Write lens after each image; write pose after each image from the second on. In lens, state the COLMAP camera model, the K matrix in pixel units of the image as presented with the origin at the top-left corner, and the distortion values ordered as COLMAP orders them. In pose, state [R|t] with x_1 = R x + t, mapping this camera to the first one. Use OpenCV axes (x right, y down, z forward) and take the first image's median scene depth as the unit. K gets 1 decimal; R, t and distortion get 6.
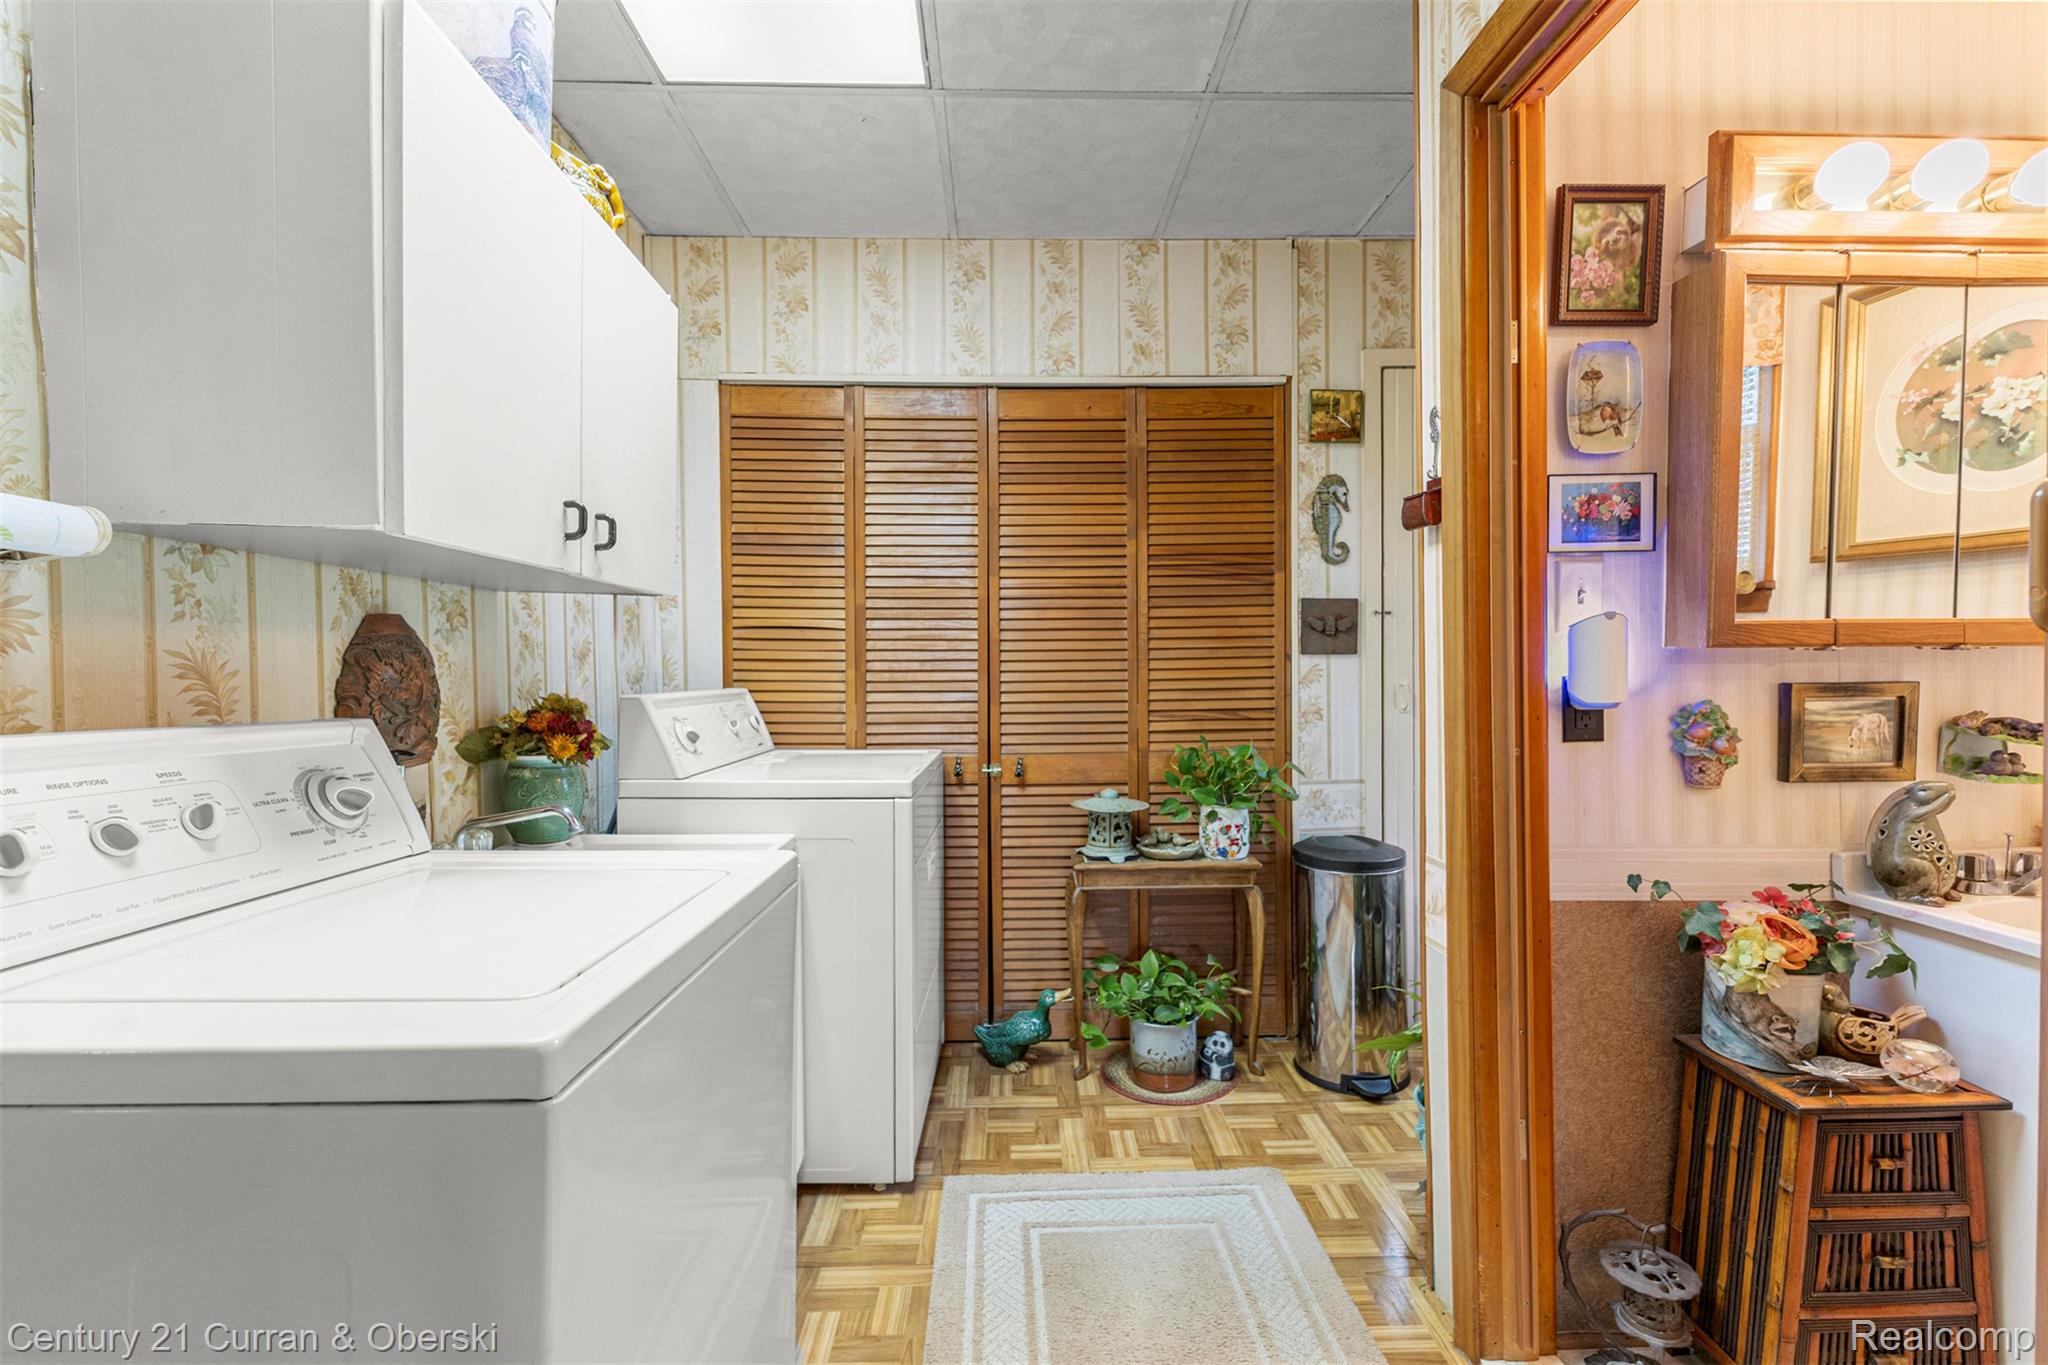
lens RADIAL K [[885.8, 0, 1028.7], [0, 885.8, 686.9], [0, 0, 1]] dist [0.009500, -0.002506]
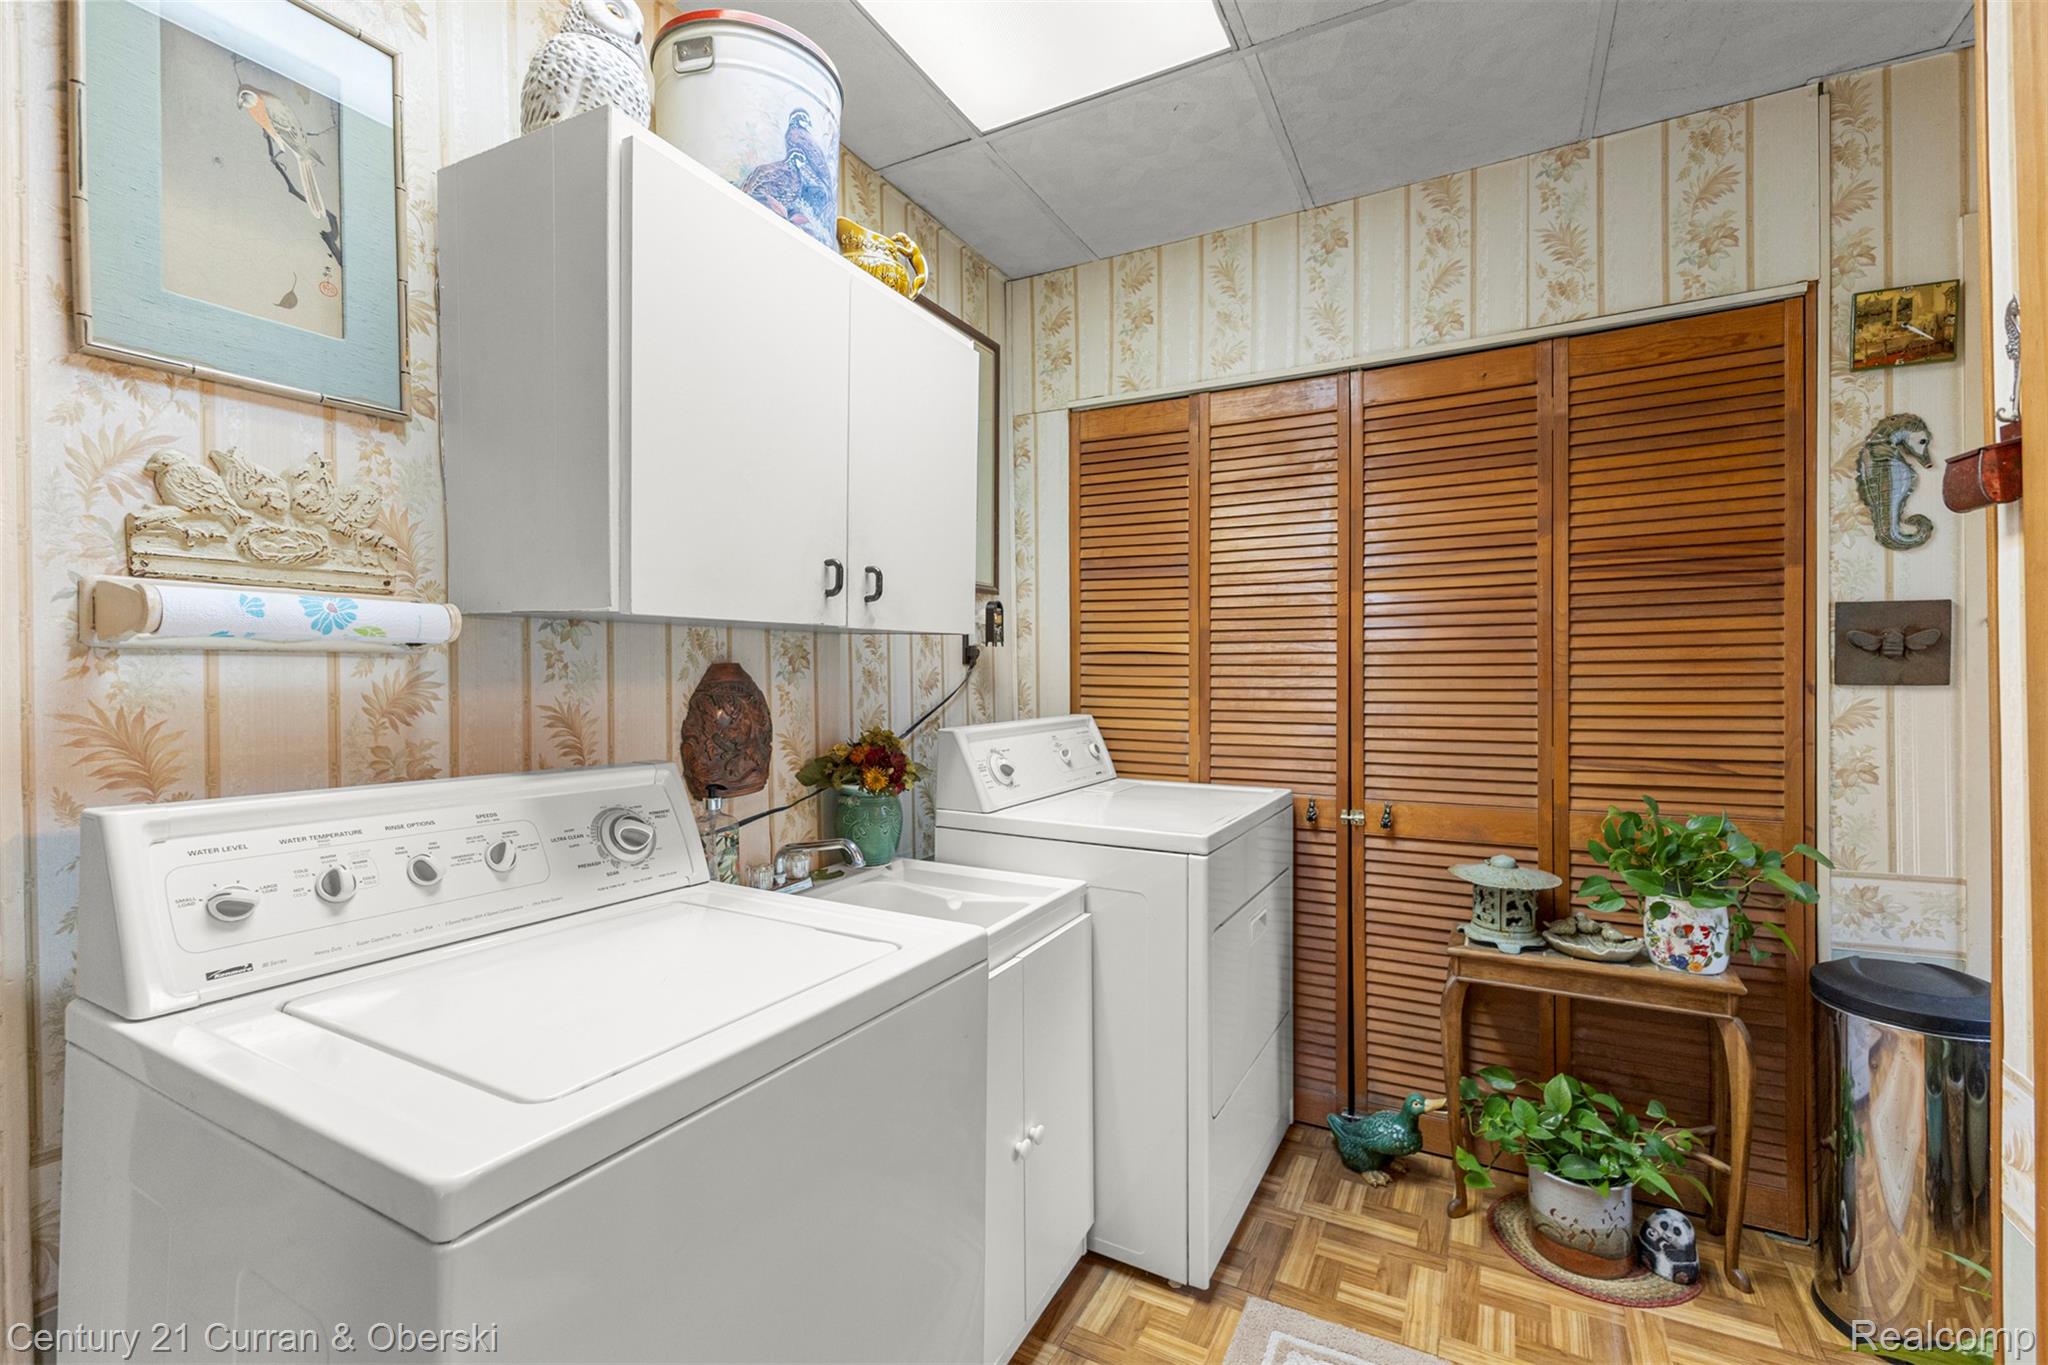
lens RADIAL K [[885.8, 0, 1019.3], [0, 885.8, 679.4], [0, 0, 1]] dist [0.009500, -0.002506]
pose [[0.870074, 0.005367, -0.492891, 0.134725], [-0.009393, 0.999940, -0.005692, -0.042129], [0.492831, 0.009583, 0.870072, 0.130456]]
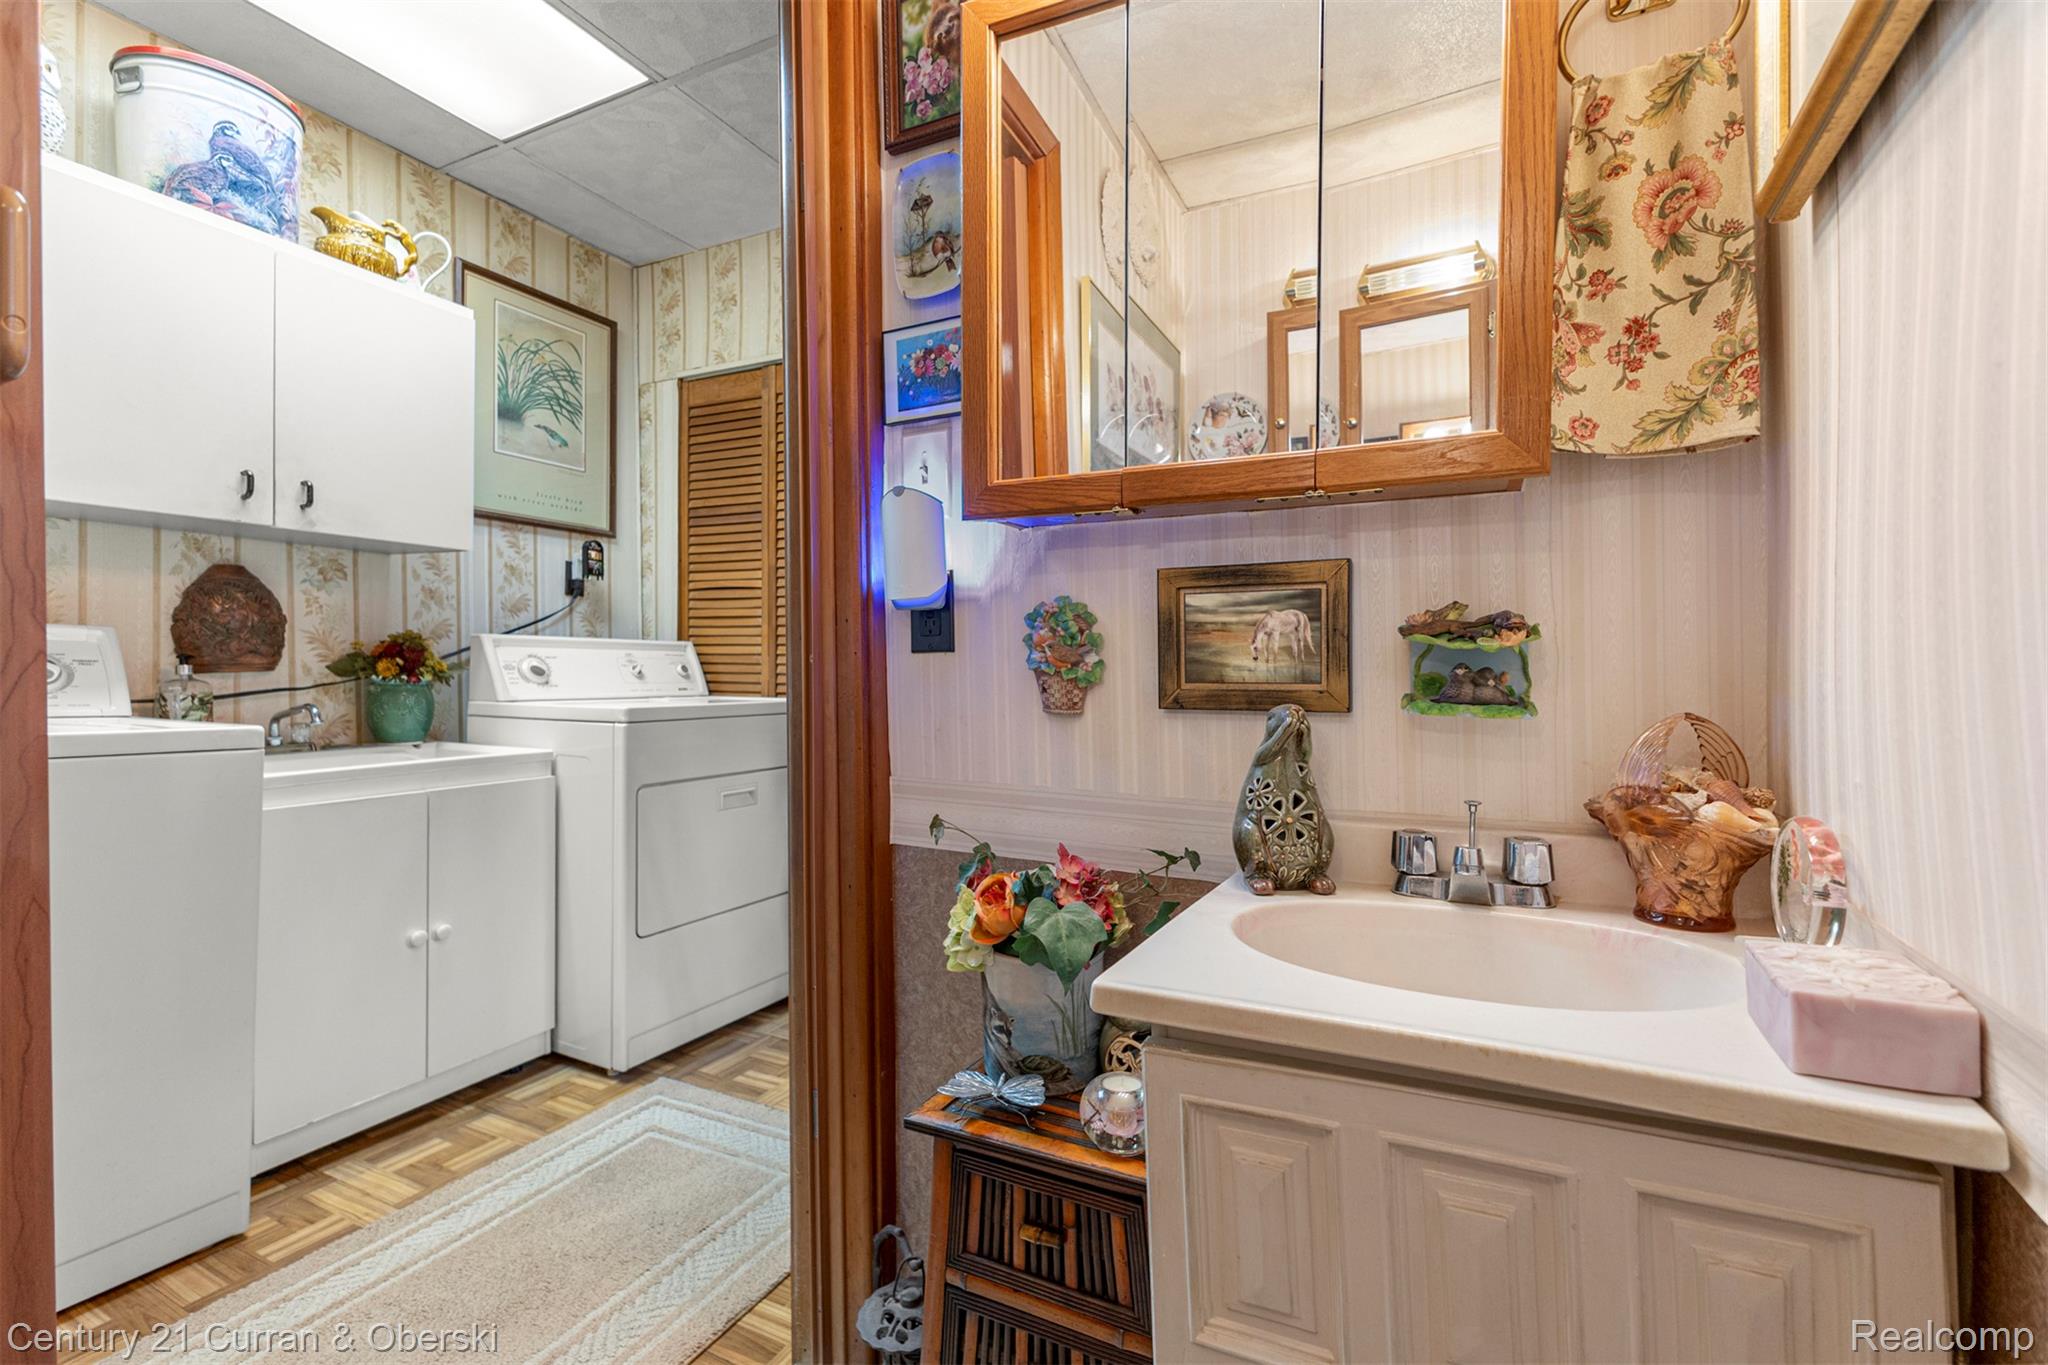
lens RADIAL K [[885.8, 0, 1001.7], [0, 885.8, 673.0], [0, 0, 1]] dist [0.009500, -0.002506]
pose [[0.885500, 0.009728, -0.464537, 0.770069], [-0.016549, 0.999807, -0.010608, 0.063862], [0.464344, 0.017081, 0.885490, 0.226091]]
